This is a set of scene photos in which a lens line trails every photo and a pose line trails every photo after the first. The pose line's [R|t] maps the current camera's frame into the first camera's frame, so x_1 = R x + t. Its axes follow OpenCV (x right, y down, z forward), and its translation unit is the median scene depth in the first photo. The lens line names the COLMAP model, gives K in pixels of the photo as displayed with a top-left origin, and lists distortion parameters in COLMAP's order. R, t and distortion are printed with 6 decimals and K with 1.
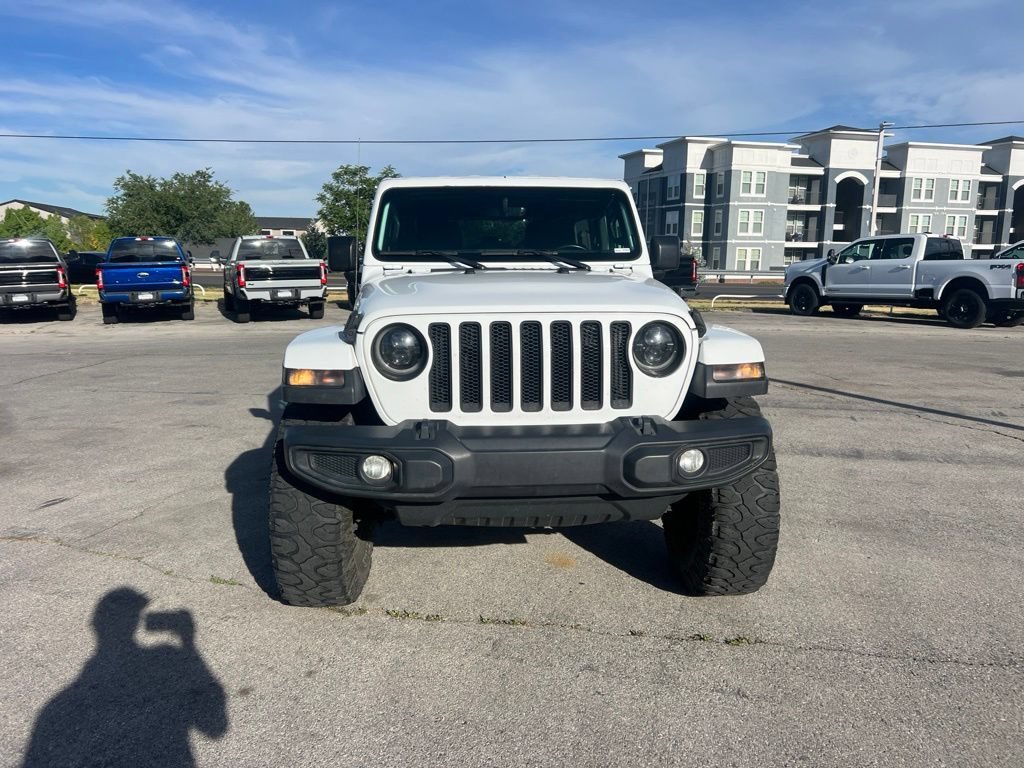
lens RADIAL K [[786.9, 0, 507.0], [0, 786.9, 380.4], [0, 0, 1]] dist [0.042902, -0.048413]
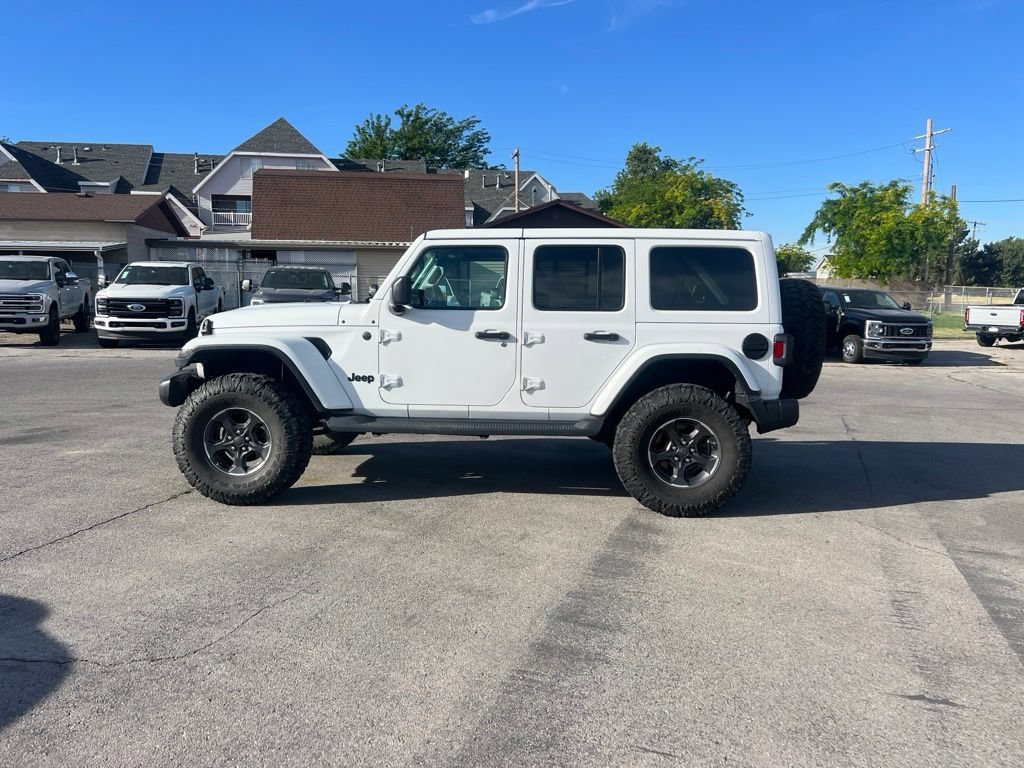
lens RADIAL K [[786.9, 0, 509.6], [0, 786.9, 385.6], [0, 0, 1]] dist [0.042846, -0.046595]
pose [[-0.136151, 0.106403, -0.984958, 1.295198], [-0.164510, 0.977984, 0.128390, -0.190532], [0.976934, 0.179516, -0.115649, 1.252044]]
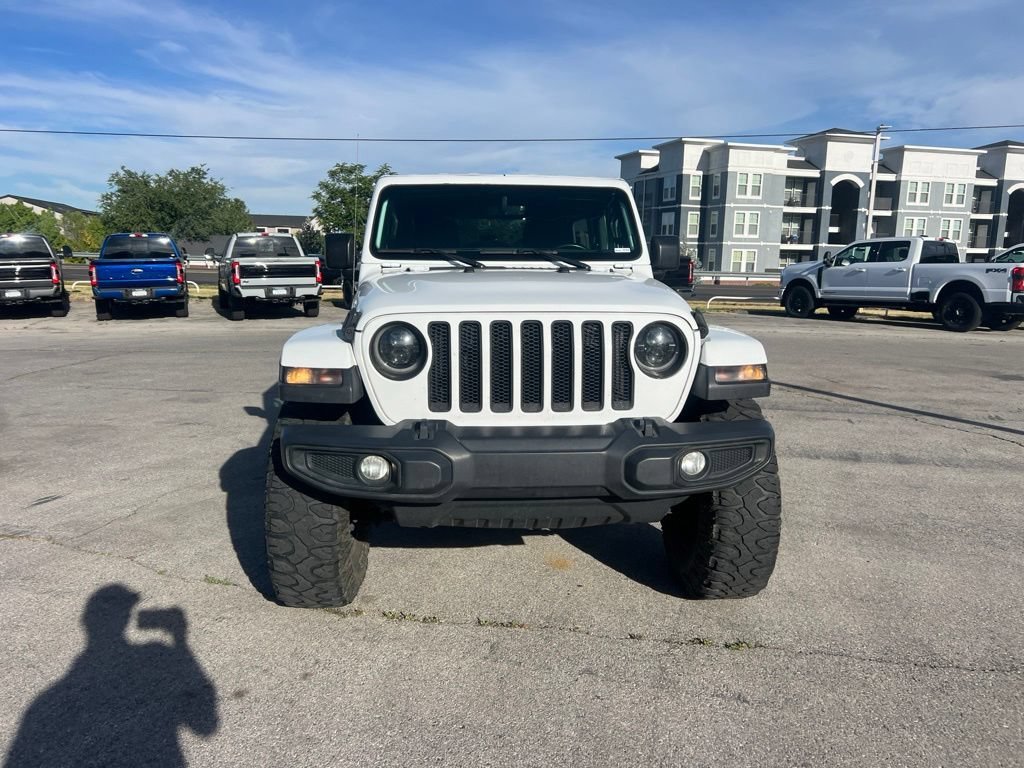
lens RADIAL K [[786.9, 0, 507.0], [0, 786.9, 380.4], [0, 0, 1]] dist [0.042902, -0.048413]
pose [[0.999944, 0.007646, 0.007318, -0.004737], [-0.007648, 0.999971, 0.000265, -0.000271], [-0.007316, -0.000320, 0.999973, 0.006792]]
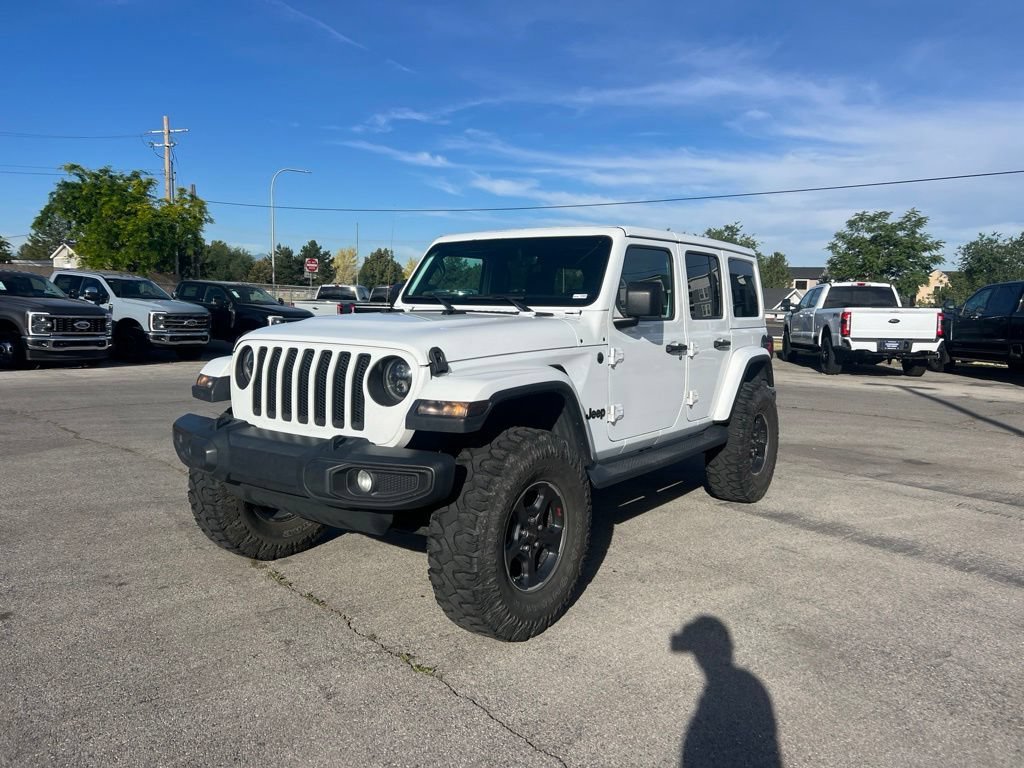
lens RADIAL K [[786.6, 0, 512.2], [0, 786.6, 374.6], [0, 0, 1]] dist [0.042598, -0.047409]
pose [[0.769606, 0.071607, -0.634491, 0.663375], [-0.115598, 0.992897, -0.028160, -0.023919], [0.627968, 0.095018, 0.772417, 0.157392]]
